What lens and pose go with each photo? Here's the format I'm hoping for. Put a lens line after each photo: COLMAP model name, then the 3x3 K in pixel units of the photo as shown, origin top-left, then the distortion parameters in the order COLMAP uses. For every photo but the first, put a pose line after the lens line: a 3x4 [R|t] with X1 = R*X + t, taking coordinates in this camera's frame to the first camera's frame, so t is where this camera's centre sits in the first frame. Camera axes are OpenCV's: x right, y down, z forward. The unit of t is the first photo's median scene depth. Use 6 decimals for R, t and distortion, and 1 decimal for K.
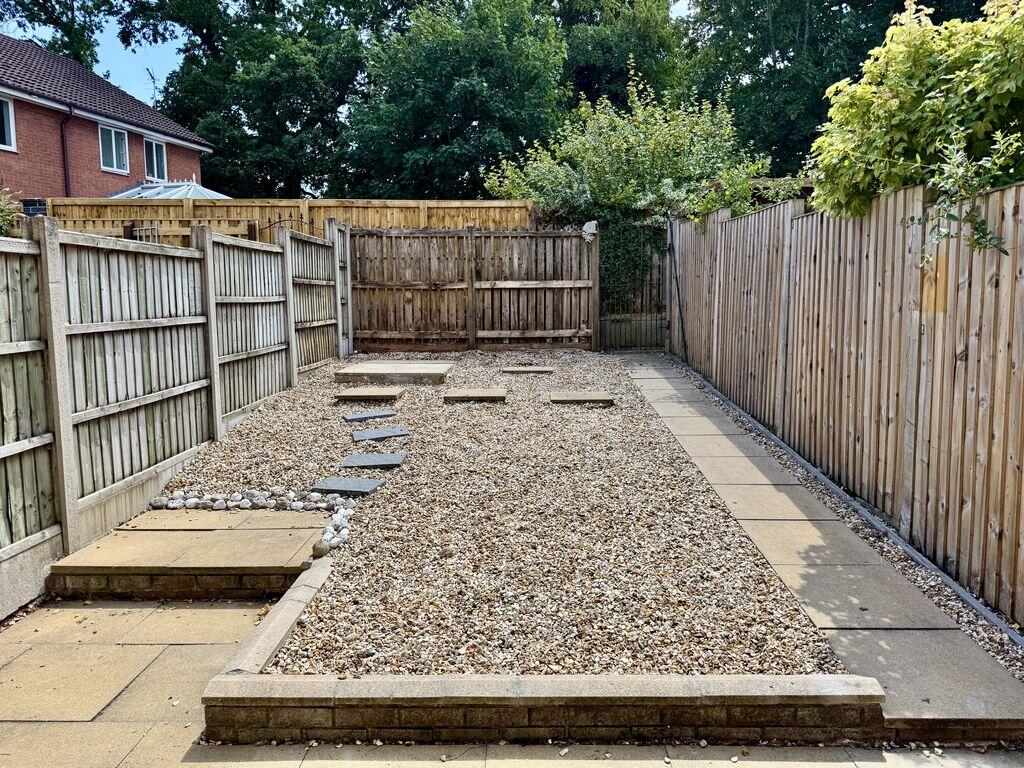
lens RADIAL K [[710.8, 0, 512.0], [0, 710.8, 384.0], [0, 0, 1]] dist [0.002695, -0.001242]
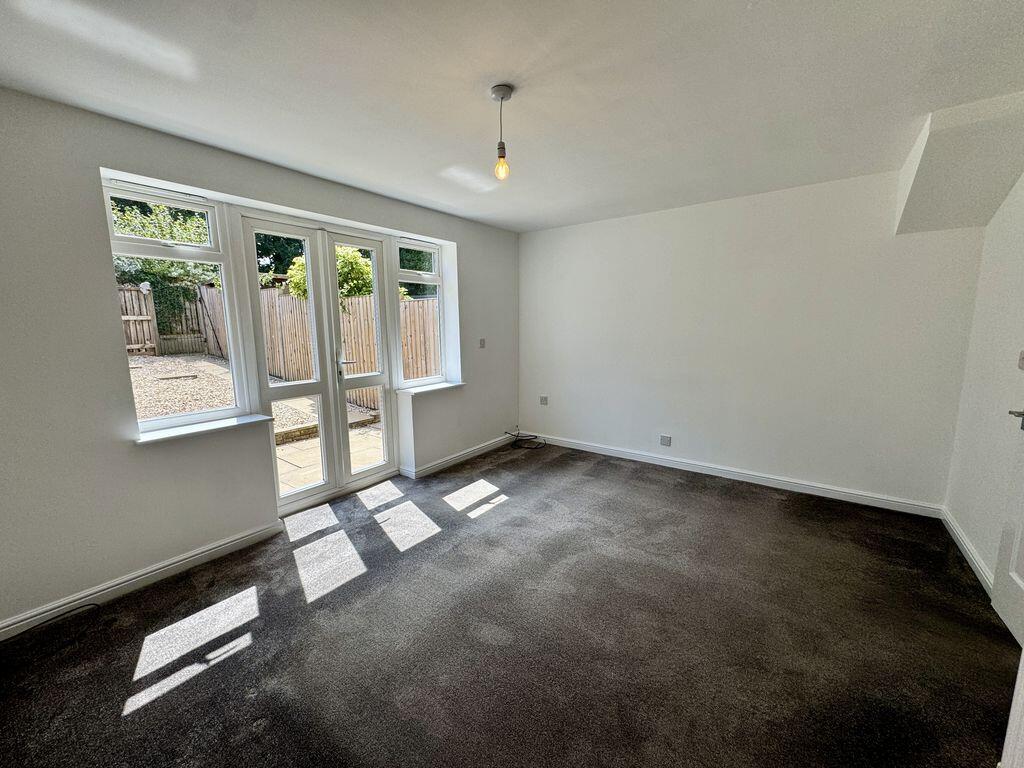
lens RADIAL K [[411.9, 0, 512.0], [0, 411.9, 384.0], [0, 0, 1]] dist [-0.000895, -0.000120]
pose [[0.584098, -0.114466, 0.803571, -0.204421], [0.099179, 0.992653, 0.069309, 0.040413], [-0.805601, 0.039214, 0.591159, -0.326134]]
